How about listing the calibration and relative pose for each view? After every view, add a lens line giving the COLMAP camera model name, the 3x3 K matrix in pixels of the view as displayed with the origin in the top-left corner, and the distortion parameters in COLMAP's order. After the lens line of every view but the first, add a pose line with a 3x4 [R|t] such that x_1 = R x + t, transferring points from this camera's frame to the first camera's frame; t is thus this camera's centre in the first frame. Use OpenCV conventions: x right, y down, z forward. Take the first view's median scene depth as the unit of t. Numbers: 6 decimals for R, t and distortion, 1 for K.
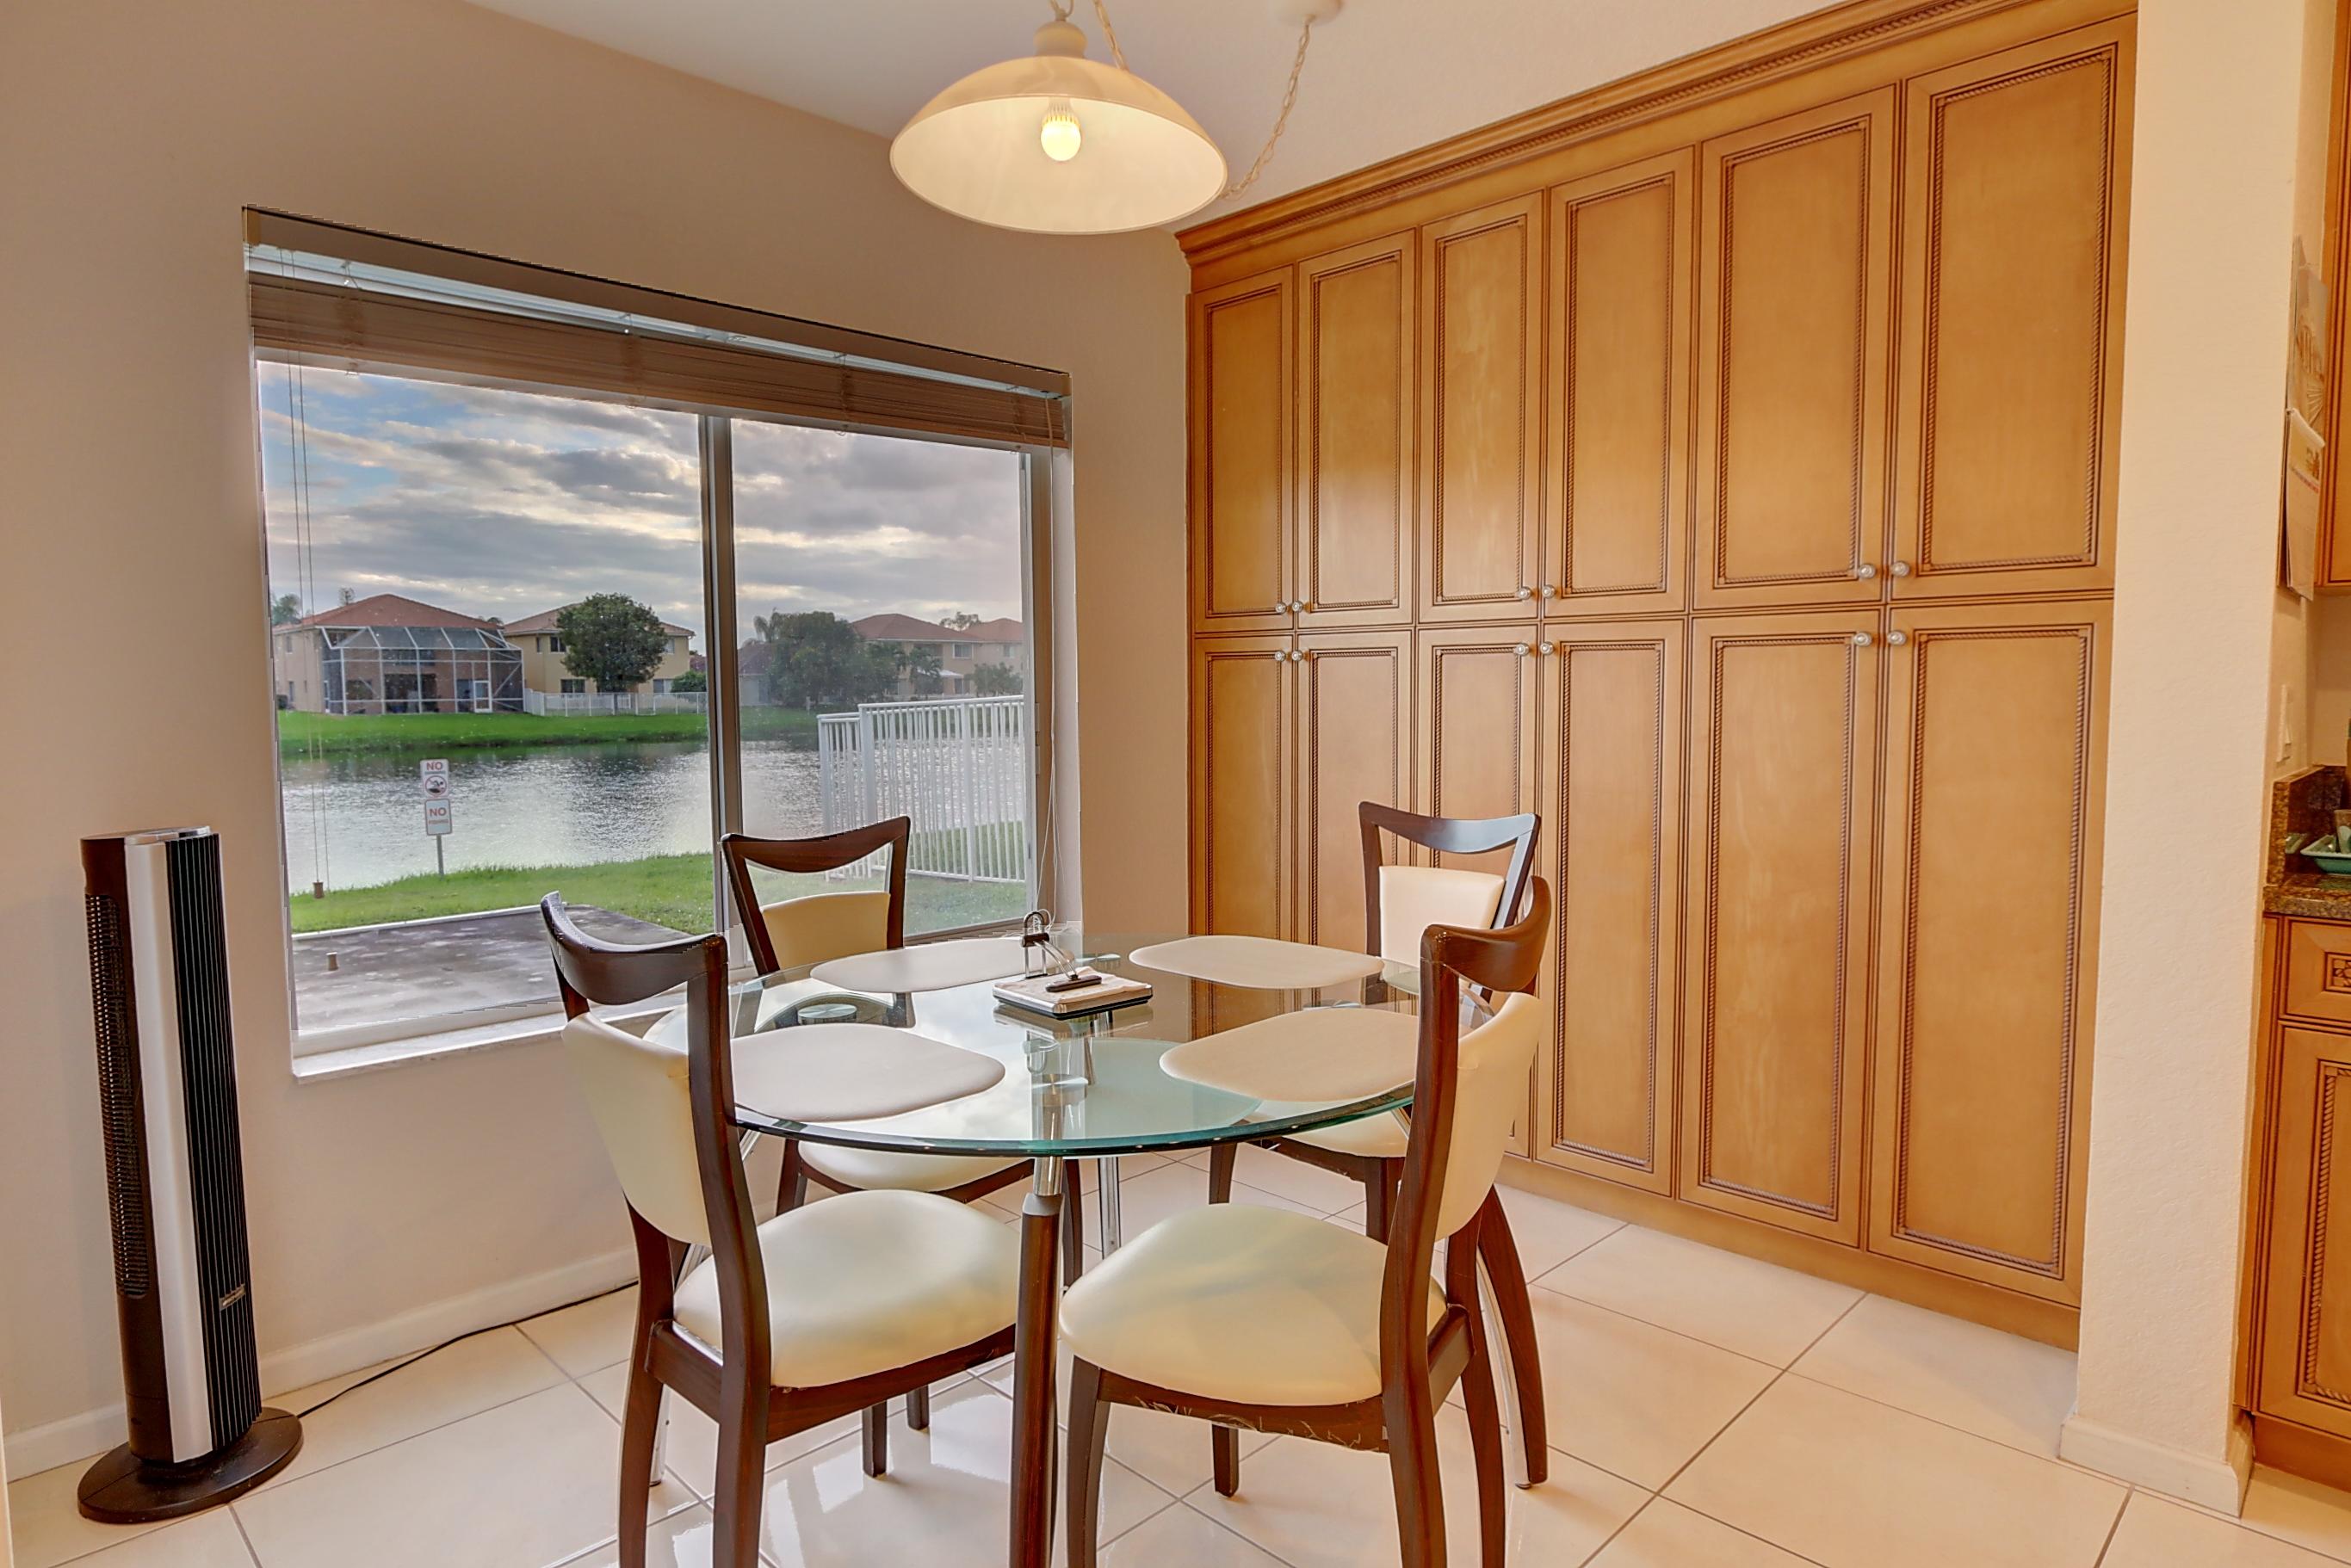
lens RADIAL K [[1328.8, 0, 1170.3], [0, 1328.8, 785.5], [0, 0, 1]] dist [-0.015170, 0.004512]
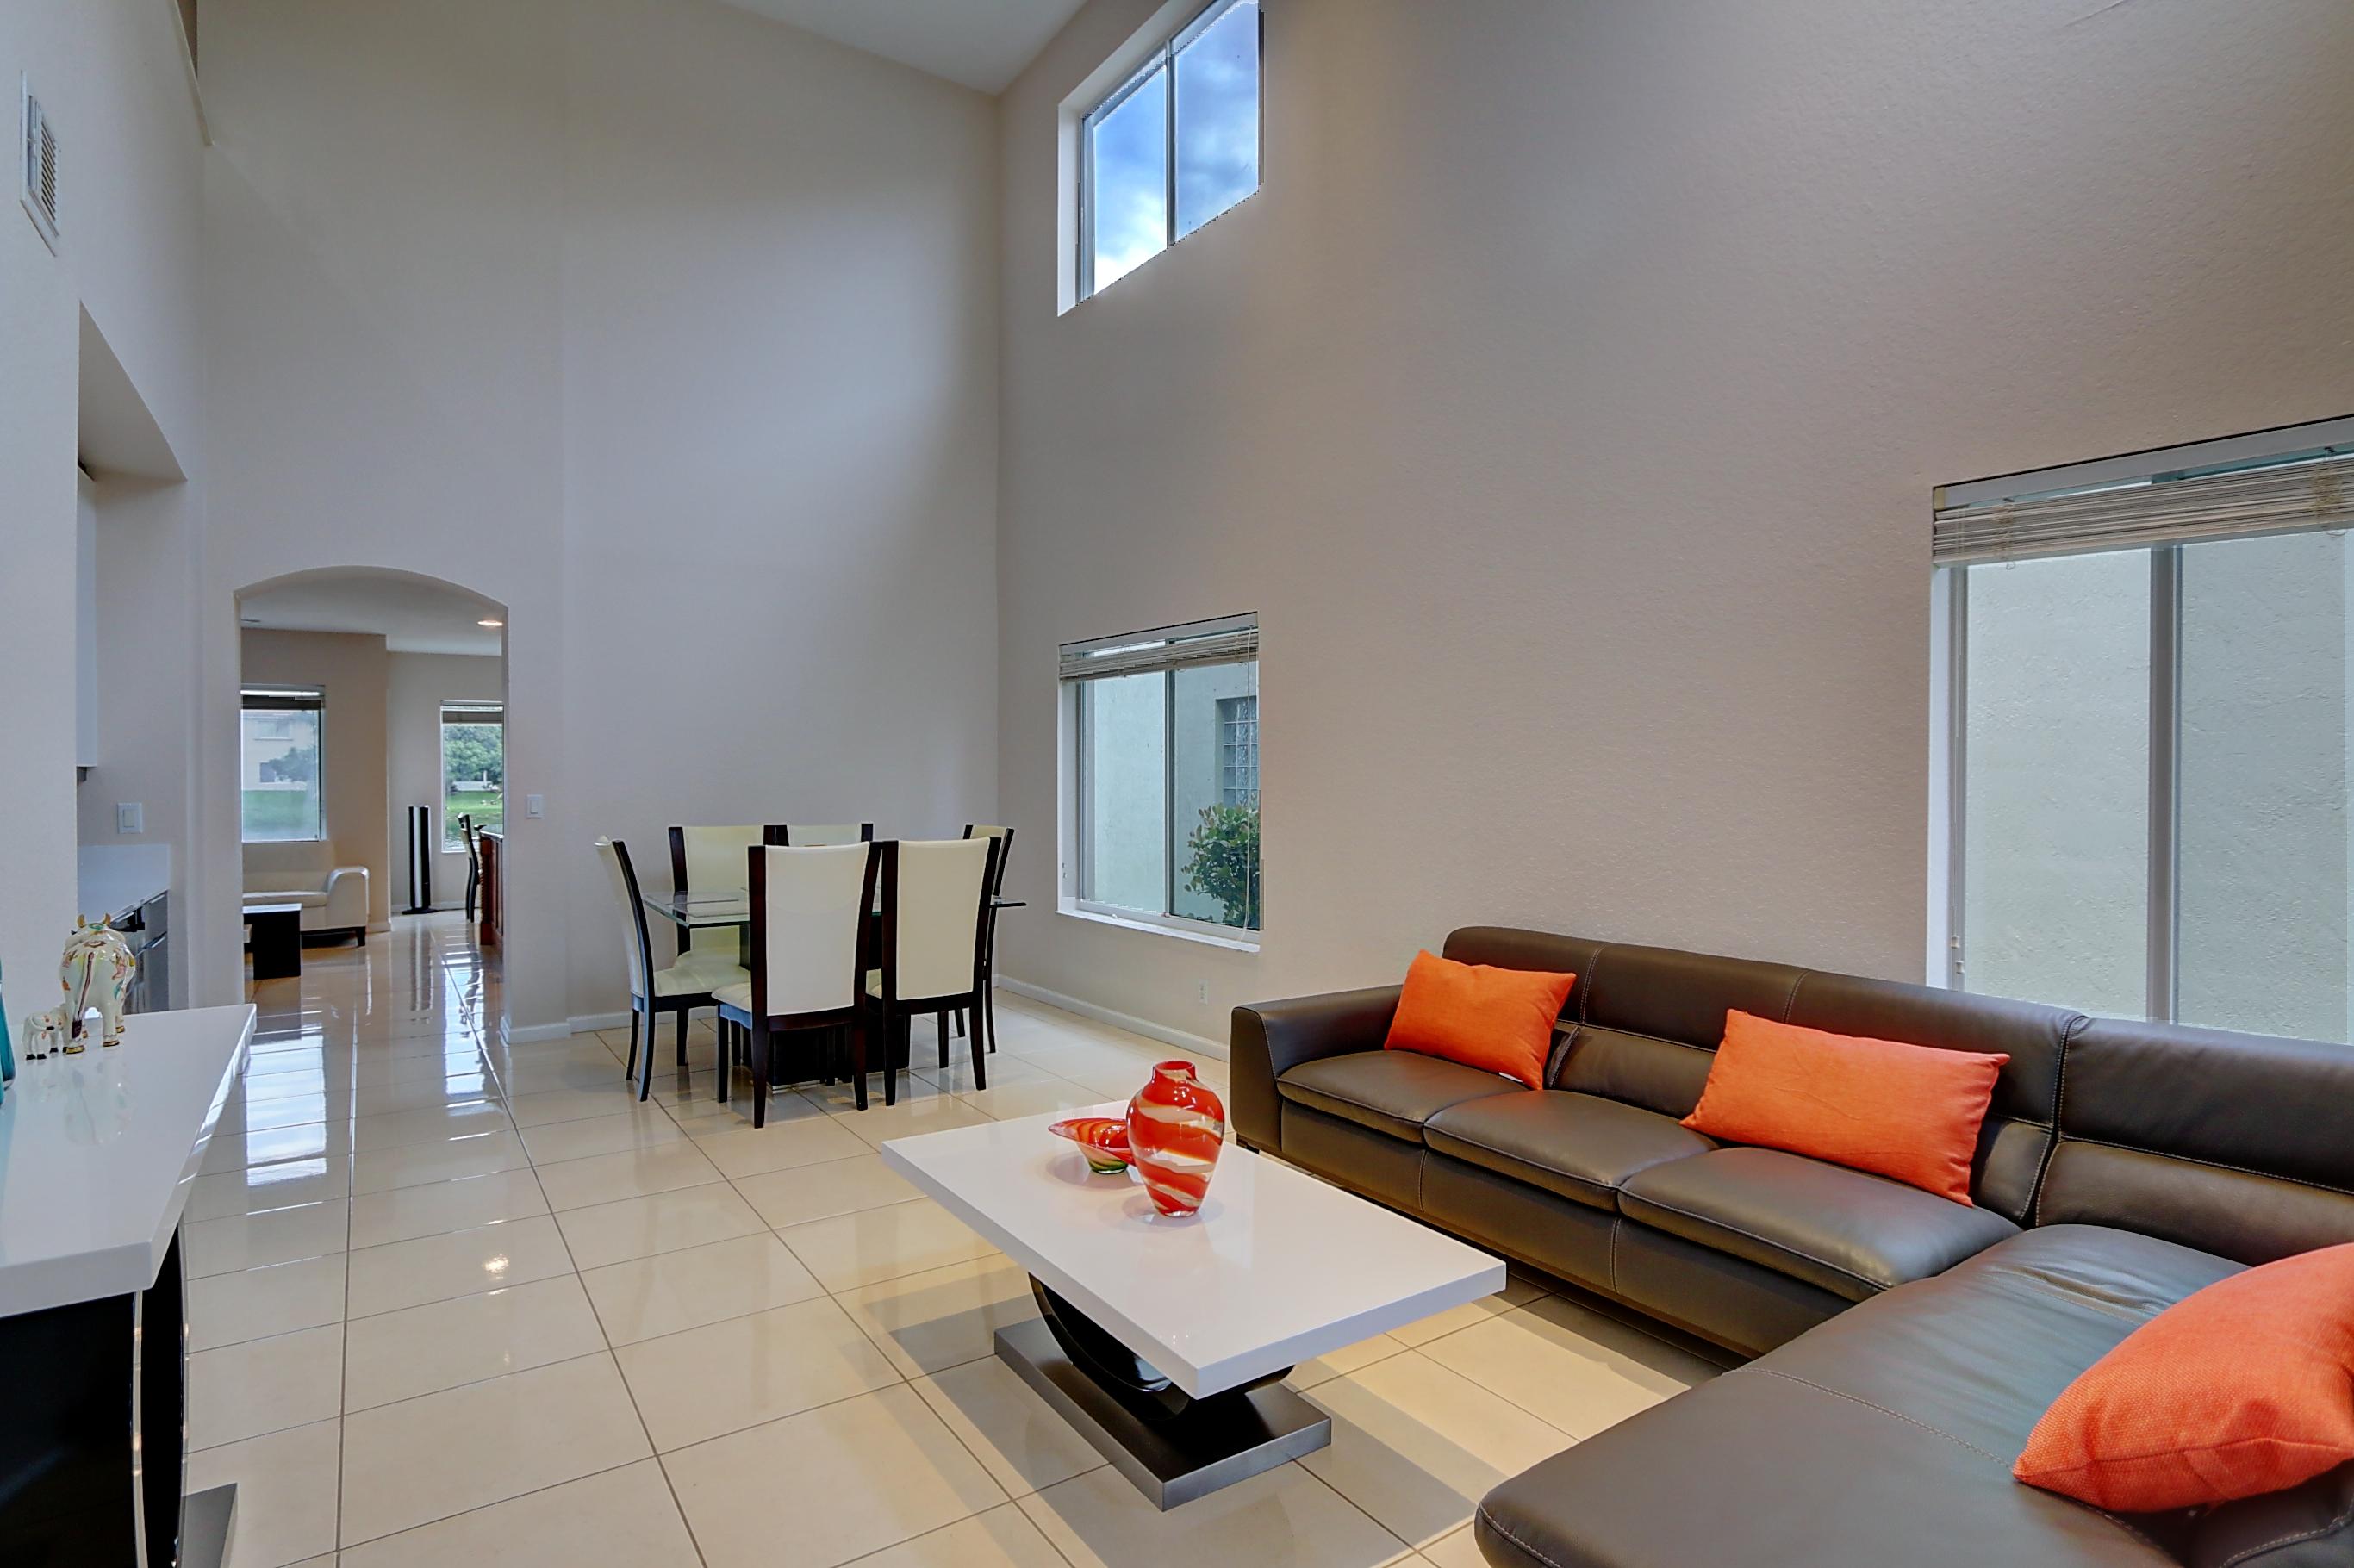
lens RADIAL K [[1216.1, 0, 1177.0], [0, 1216.1, 784.0], [0, 0, 1]] dist [-0.001379, -0.000150]
pose [[0.982314, 0.007535, -0.187091, 2.323383], [-0.019258, 0.997957, -0.060920, 0.130433], [0.186250, 0.063445, 0.980452, -2.413888]]
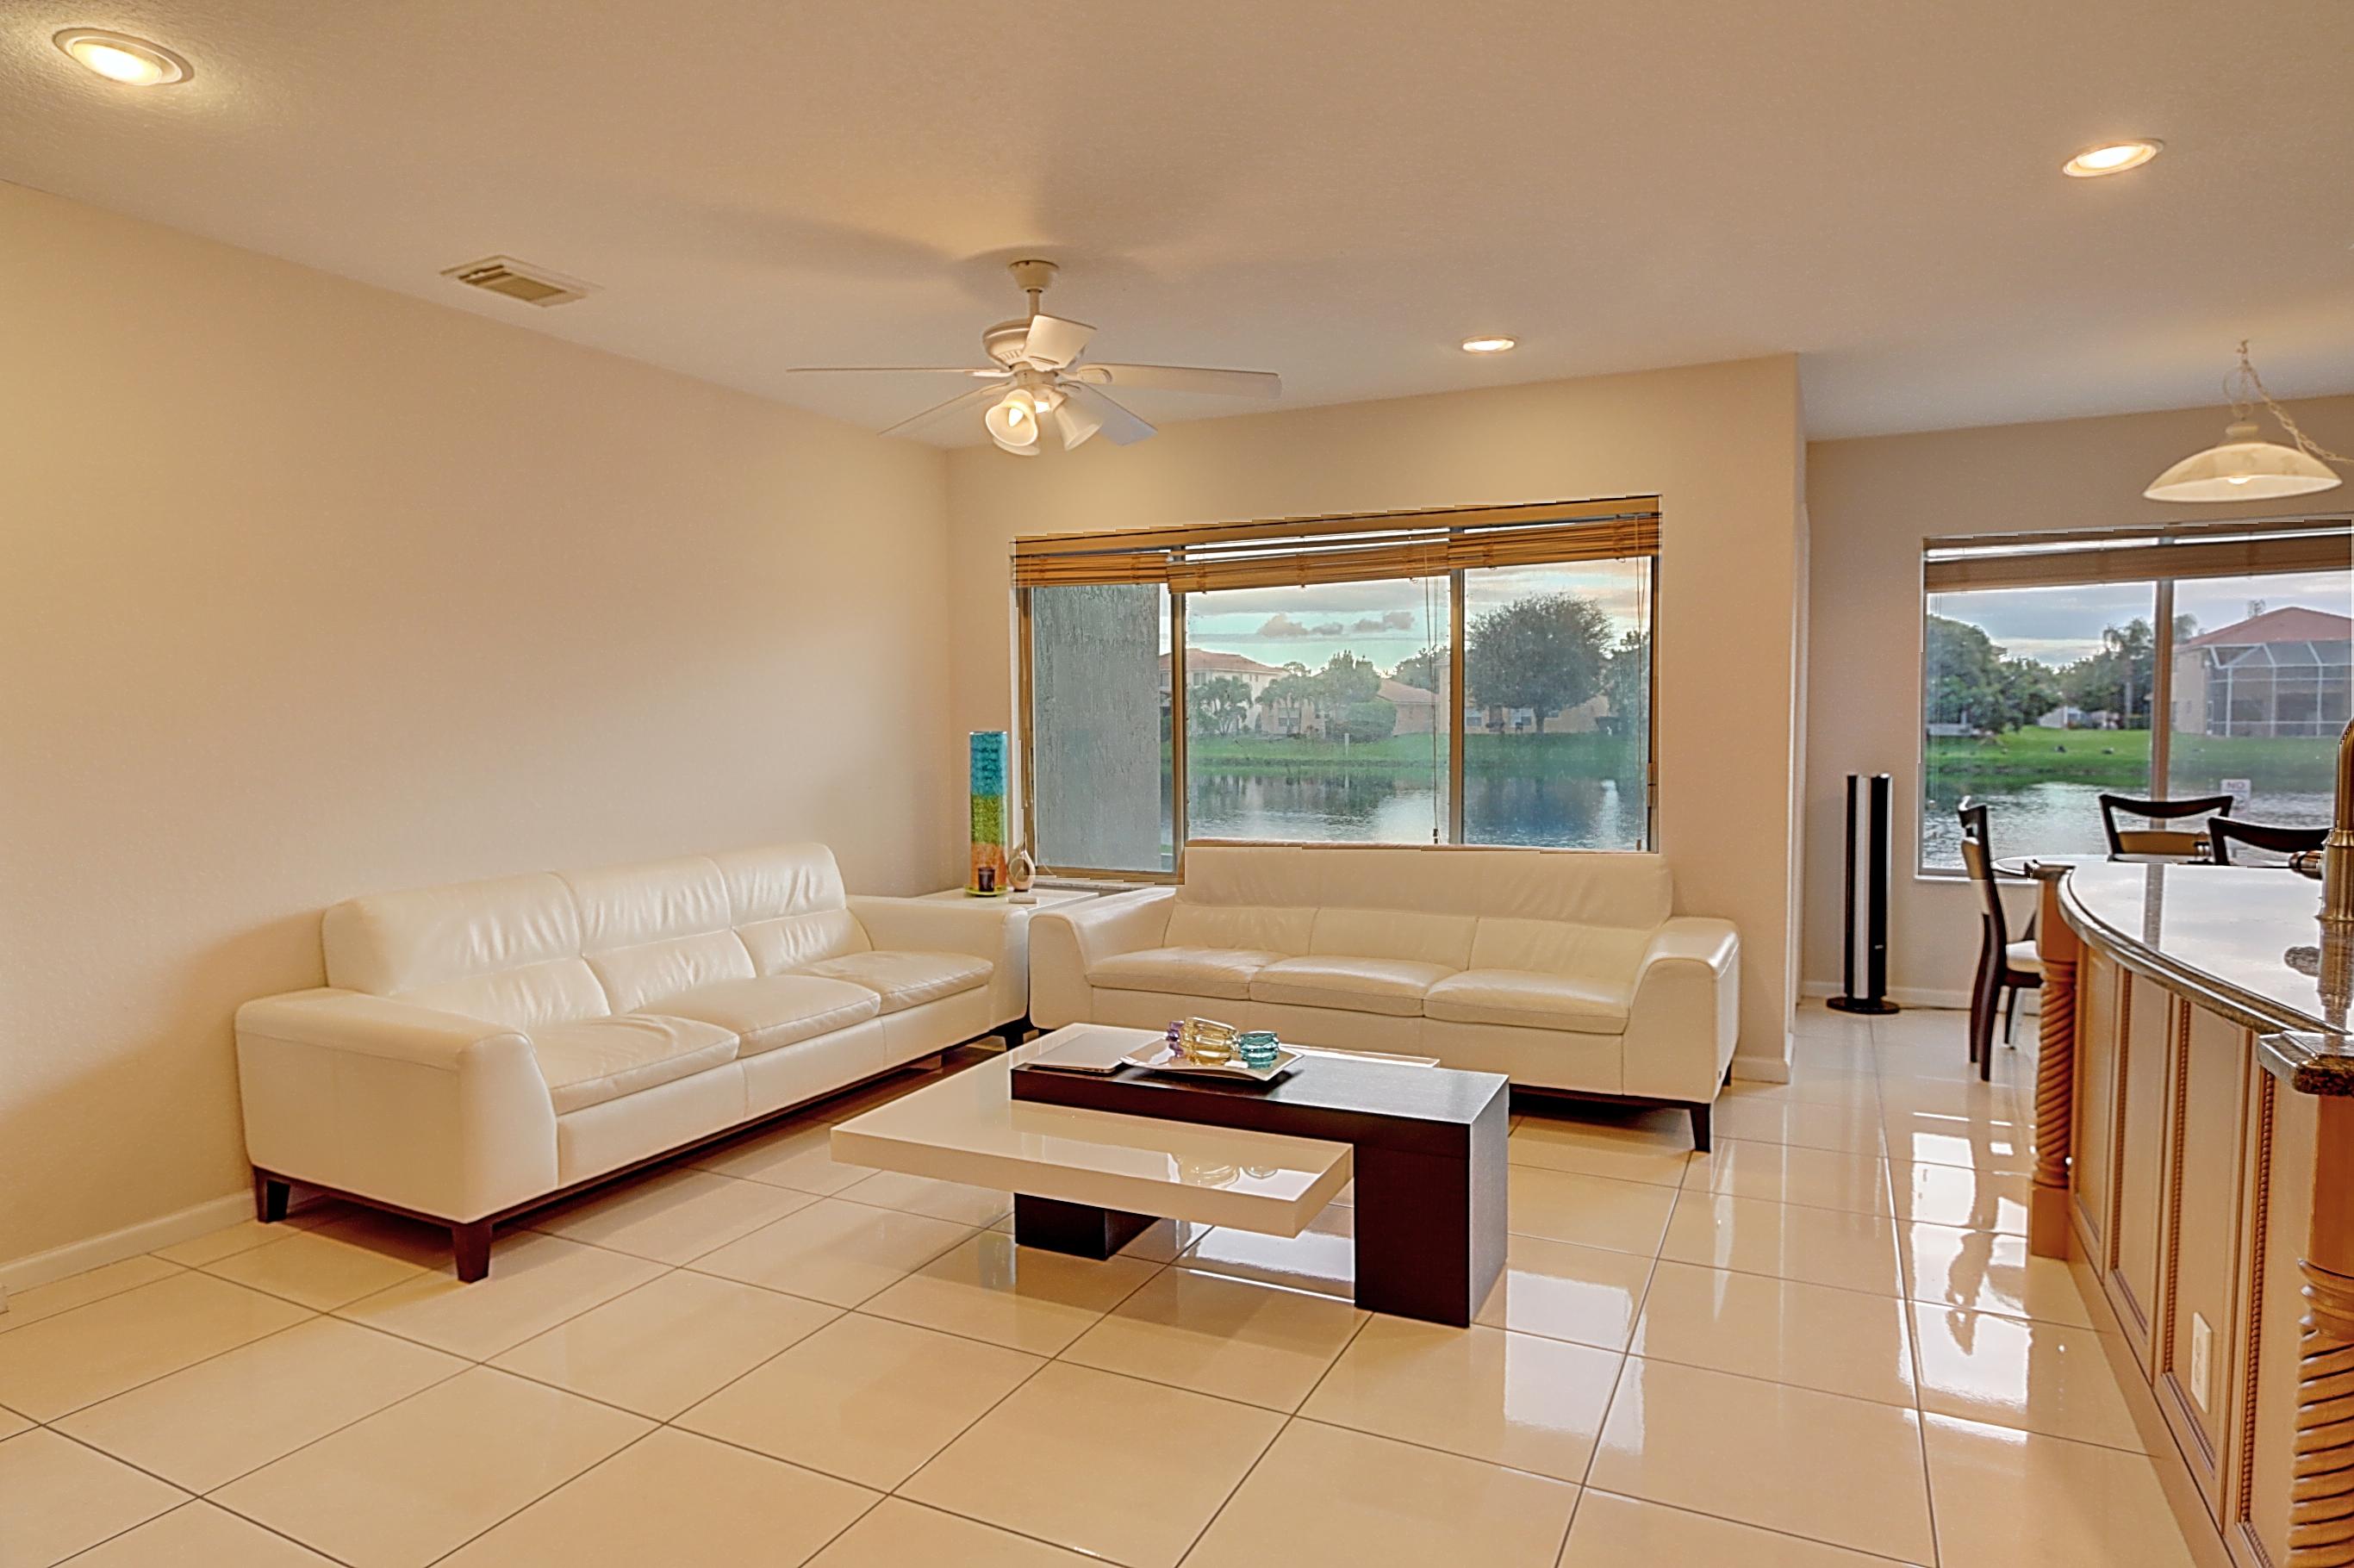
lens RADIAL K [[1330.6, 0, 1171.8], [0, 1330.6, 785.5], [0, 0, 1]] dist [-0.015170, 0.004512]
pose [[0.323382, 0.053282, -0.944767, 0.872536], [-0.067476, 0.997170, 0.033141, 0.039697], [0.943860, 0.053032, 0.326062, -0.812683]]
